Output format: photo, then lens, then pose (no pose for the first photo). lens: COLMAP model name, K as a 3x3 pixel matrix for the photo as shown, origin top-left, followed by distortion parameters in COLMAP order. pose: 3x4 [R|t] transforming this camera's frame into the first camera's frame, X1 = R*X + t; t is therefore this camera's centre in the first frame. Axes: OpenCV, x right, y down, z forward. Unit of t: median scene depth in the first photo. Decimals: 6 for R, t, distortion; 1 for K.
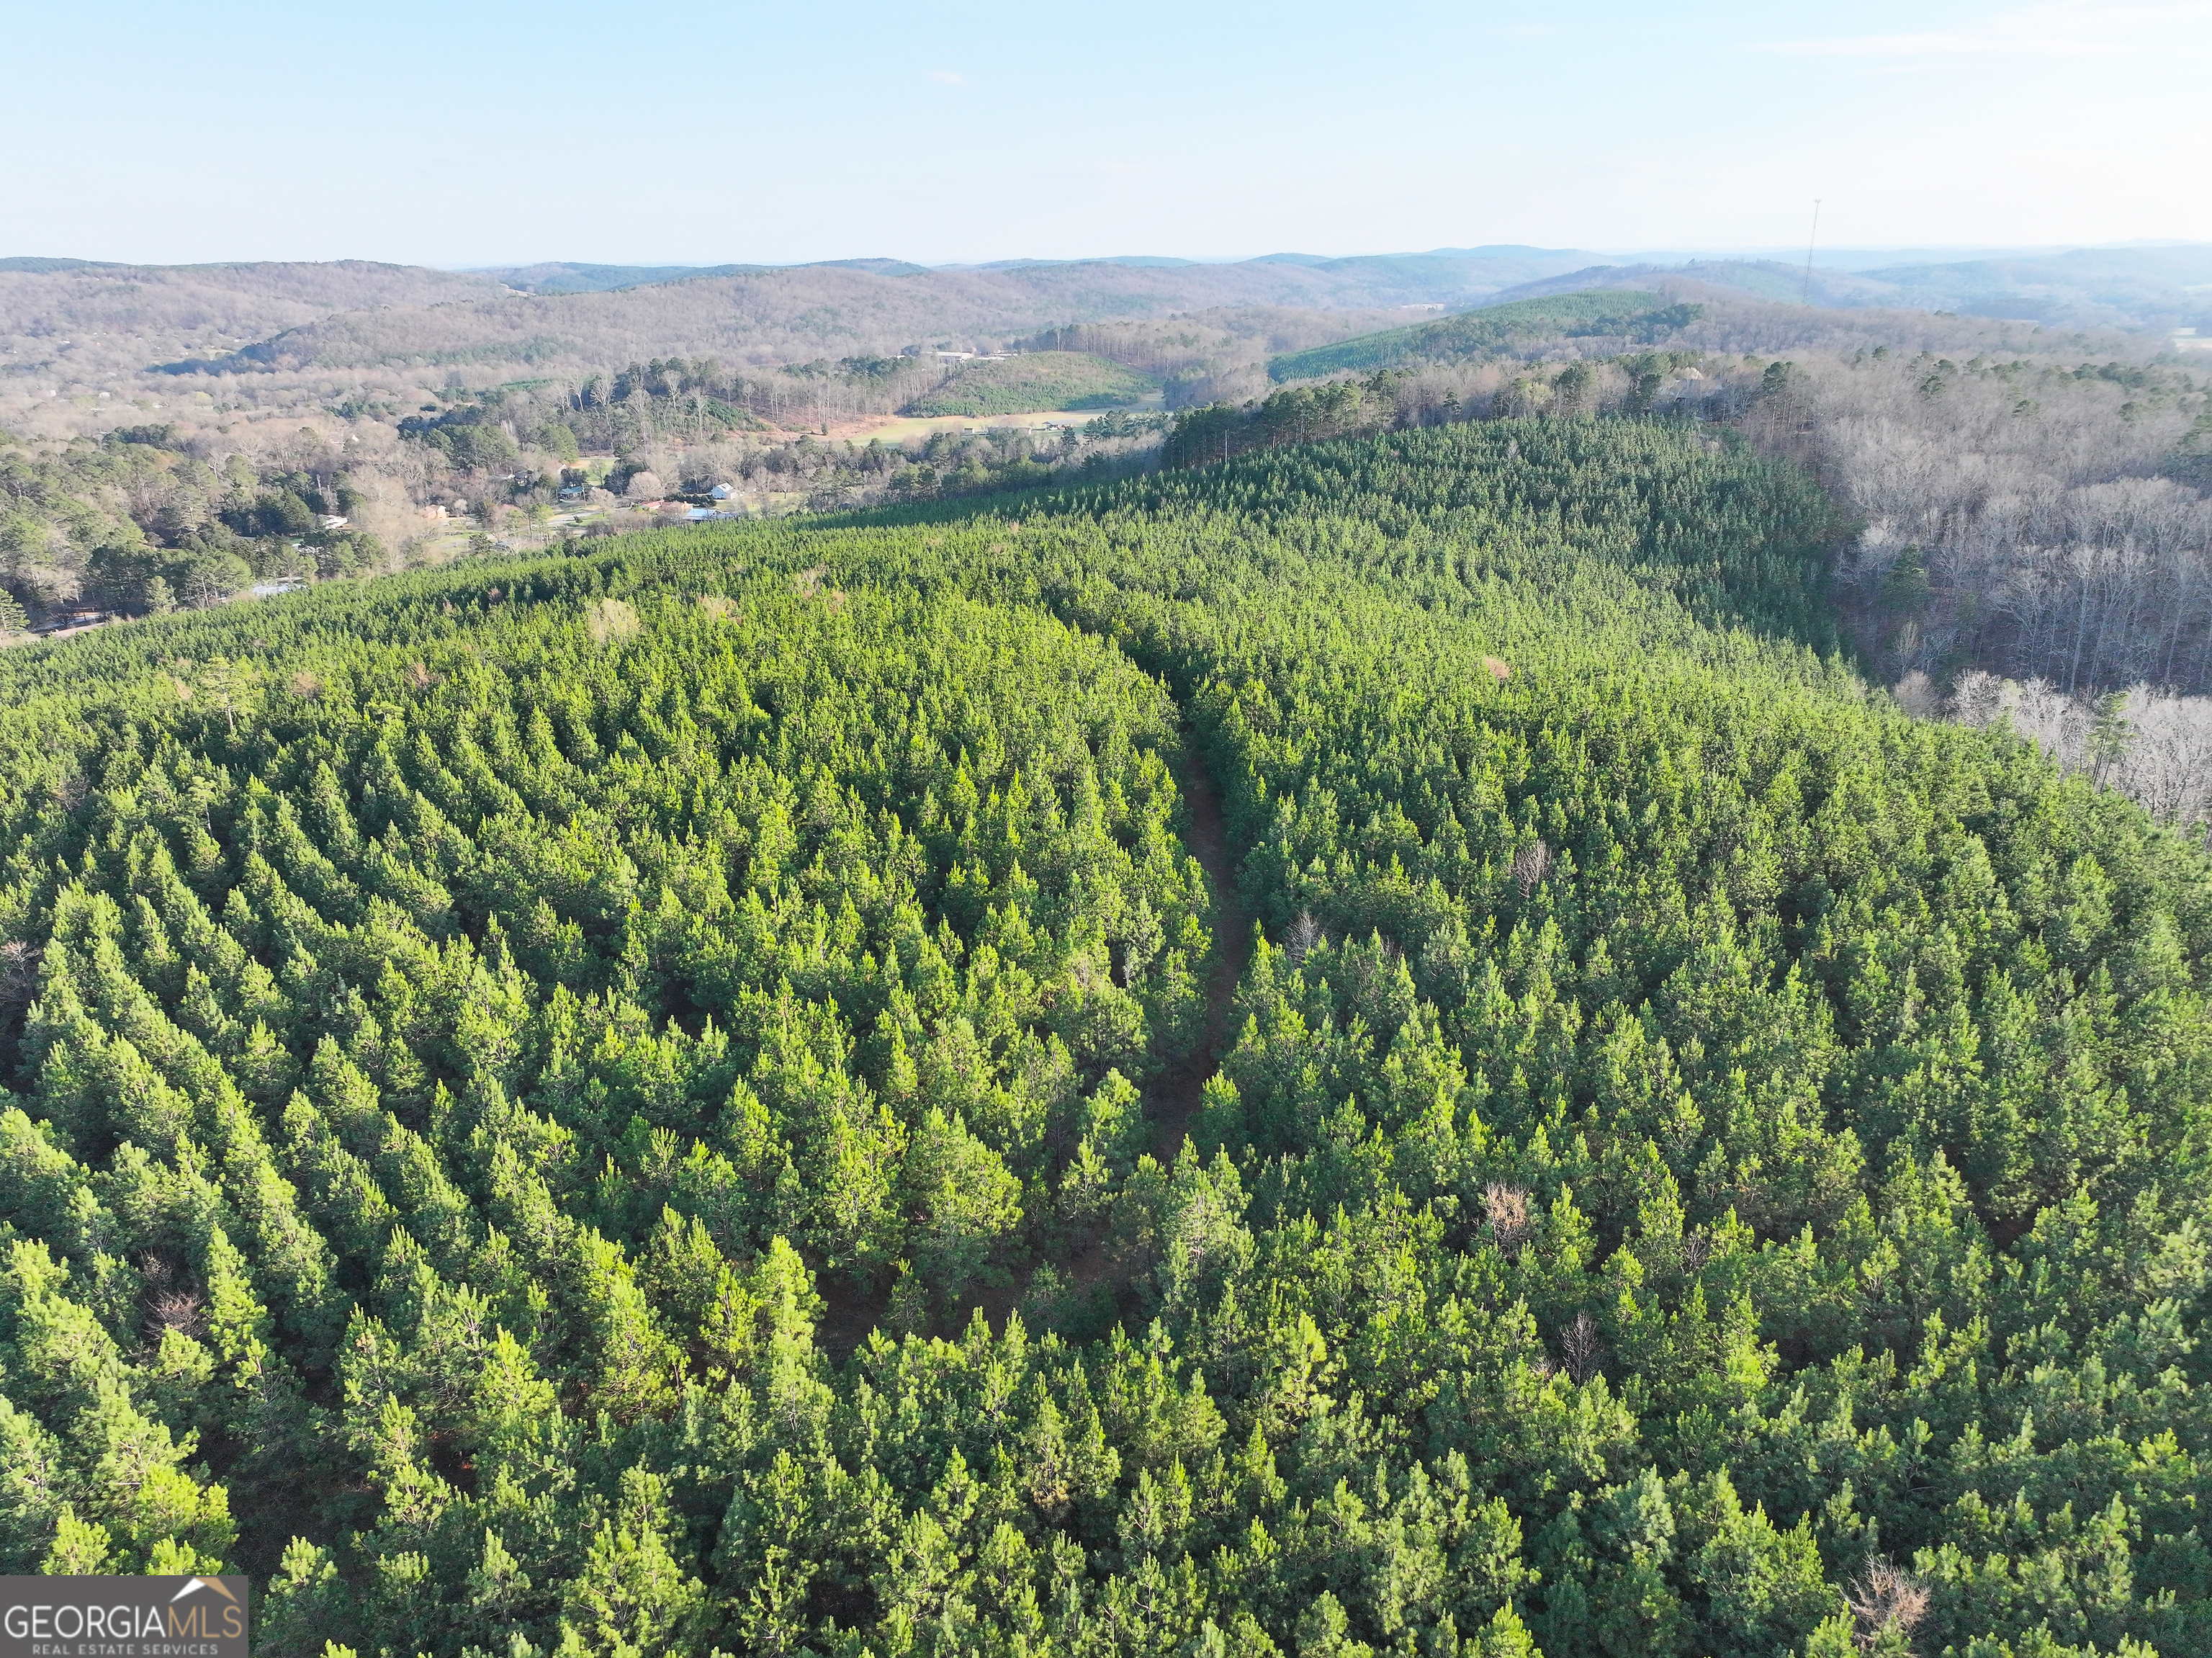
lens RADIAL K [[1568.1, 0, 1100.8], [0, 1568.1, 833.4], [0, 0, 1]] dist [0.001724, 0.009023]
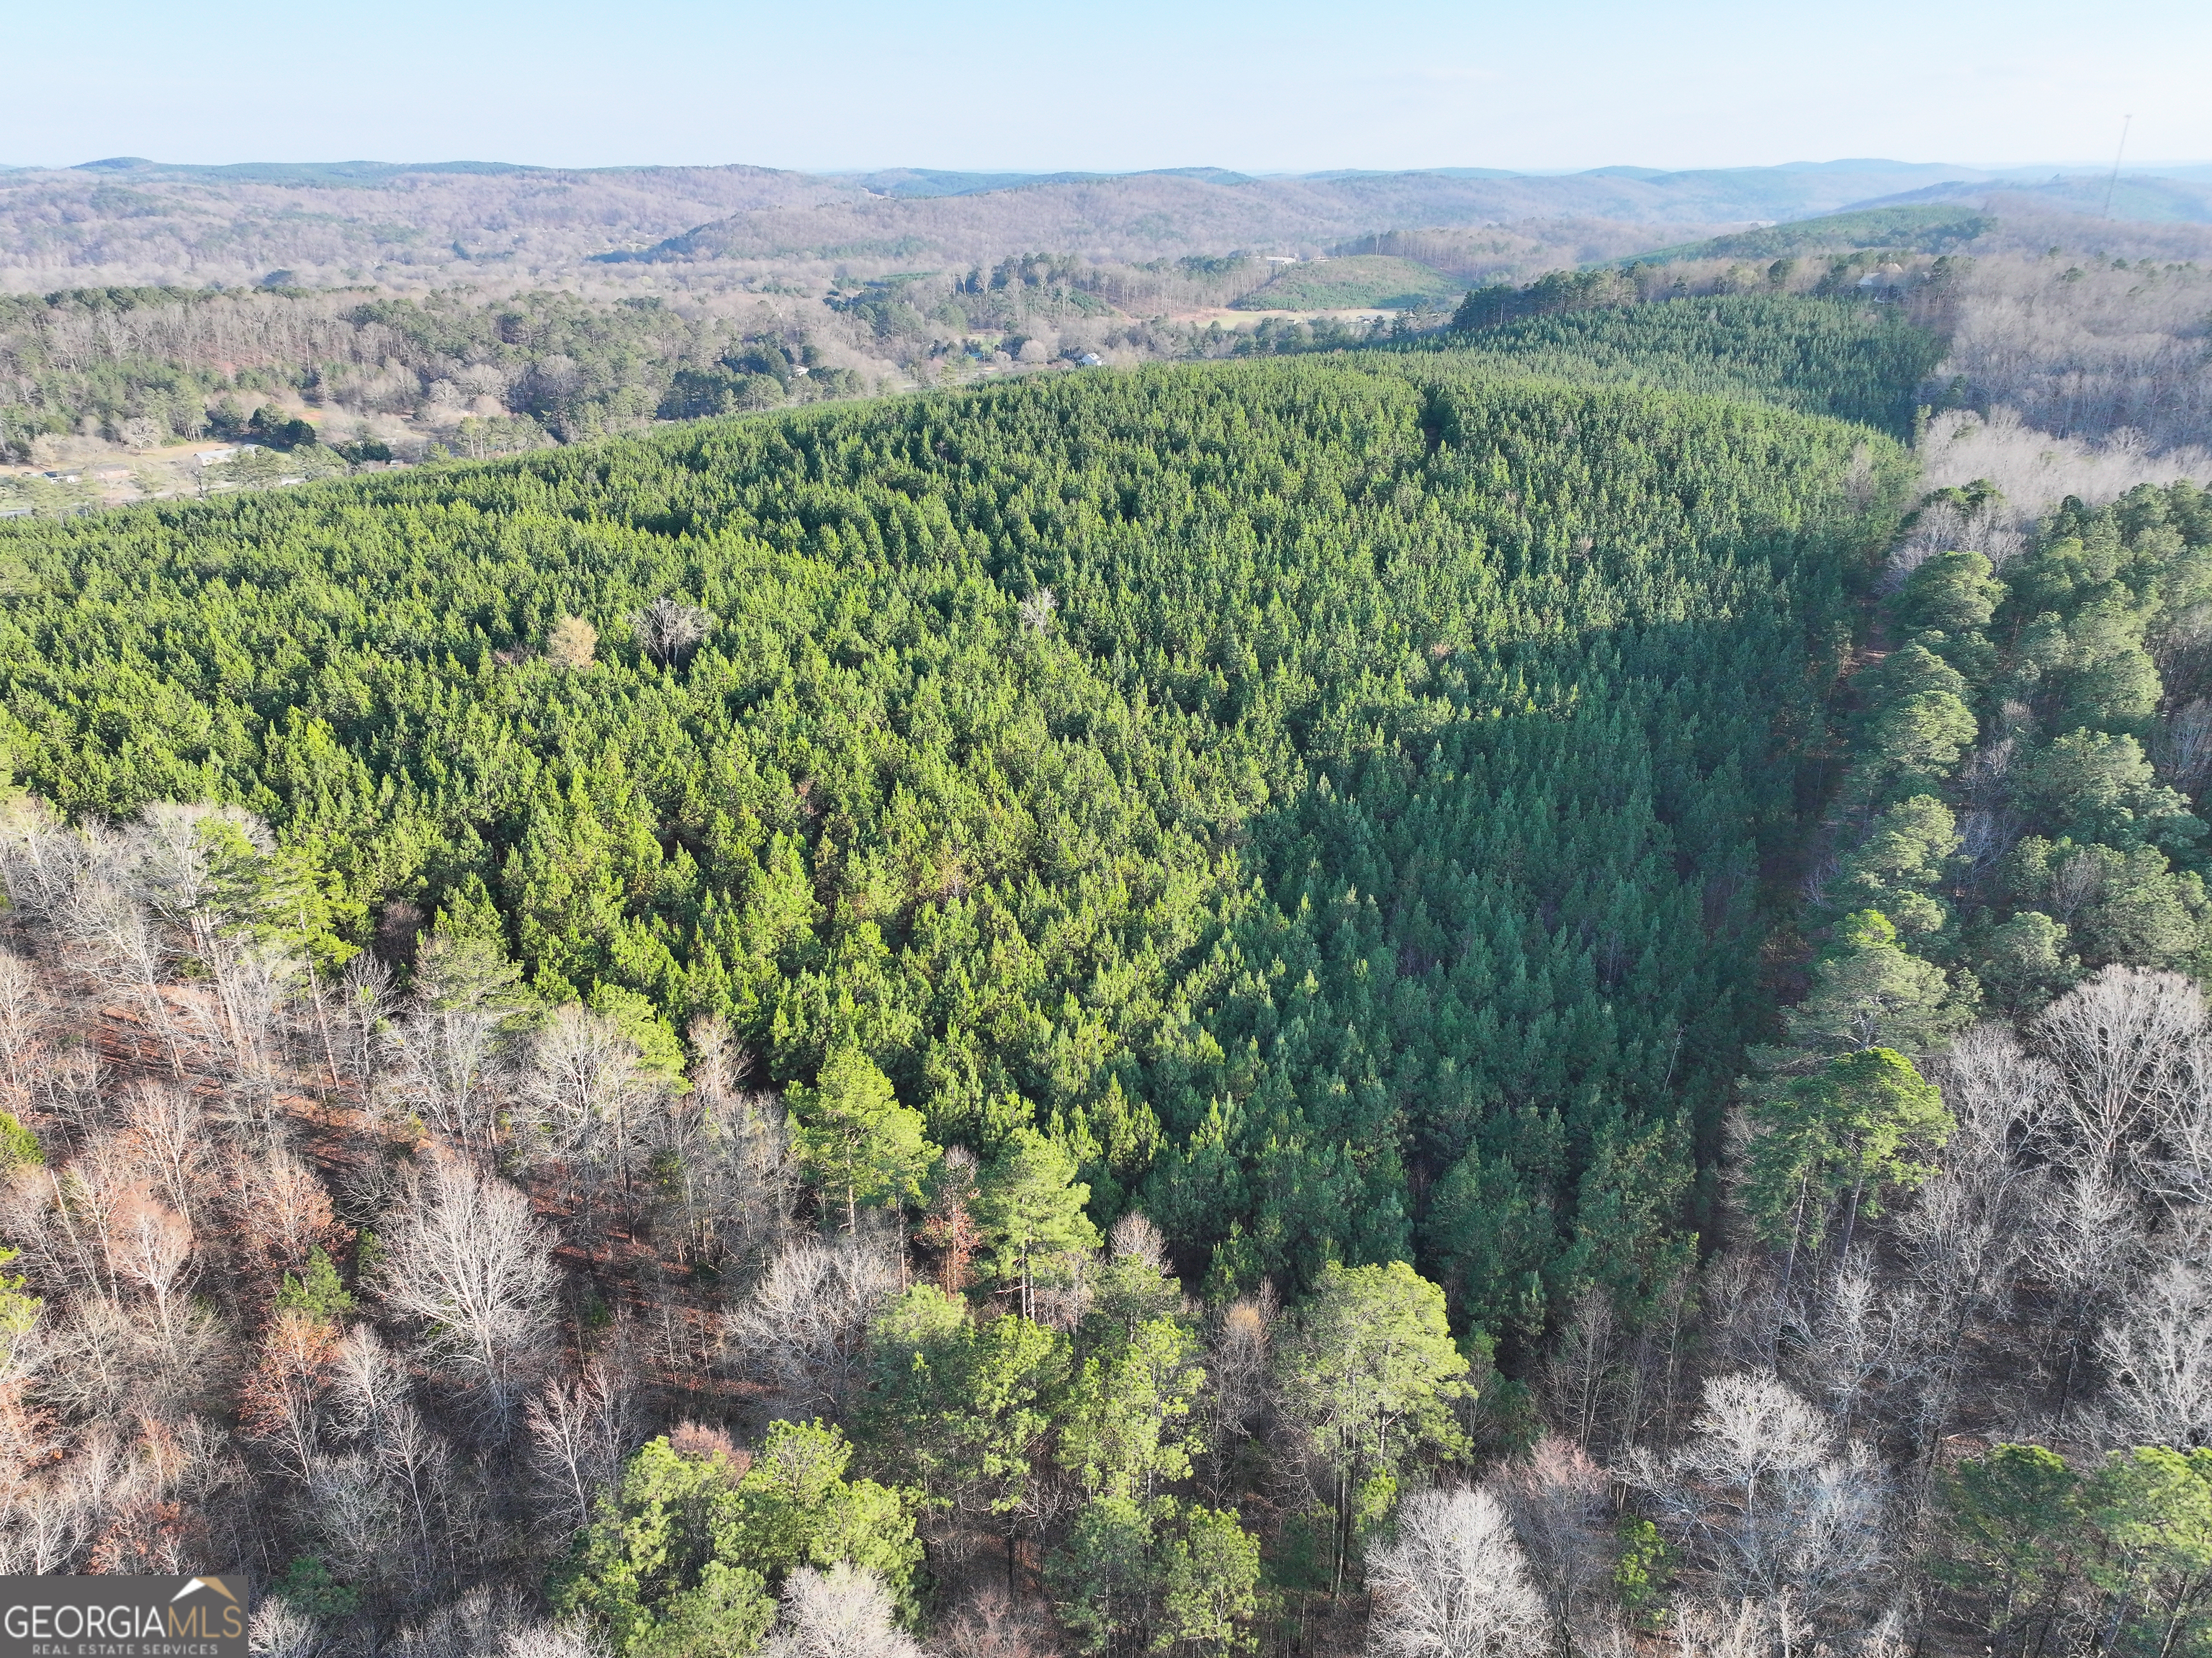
lens RADIAL K [[1546.1, 0, 1106.0], [0, 1546.1, 829.0], [0, 0, 1]] dist [0.001825, -0.003806]
pose [[0.982183, 0.082202, -0.168994, 0.004410], [-0.073188, 0.995577, 0.058907, 0.062699], [0.173089, -0.045489, 0.983855, -0.170327]]
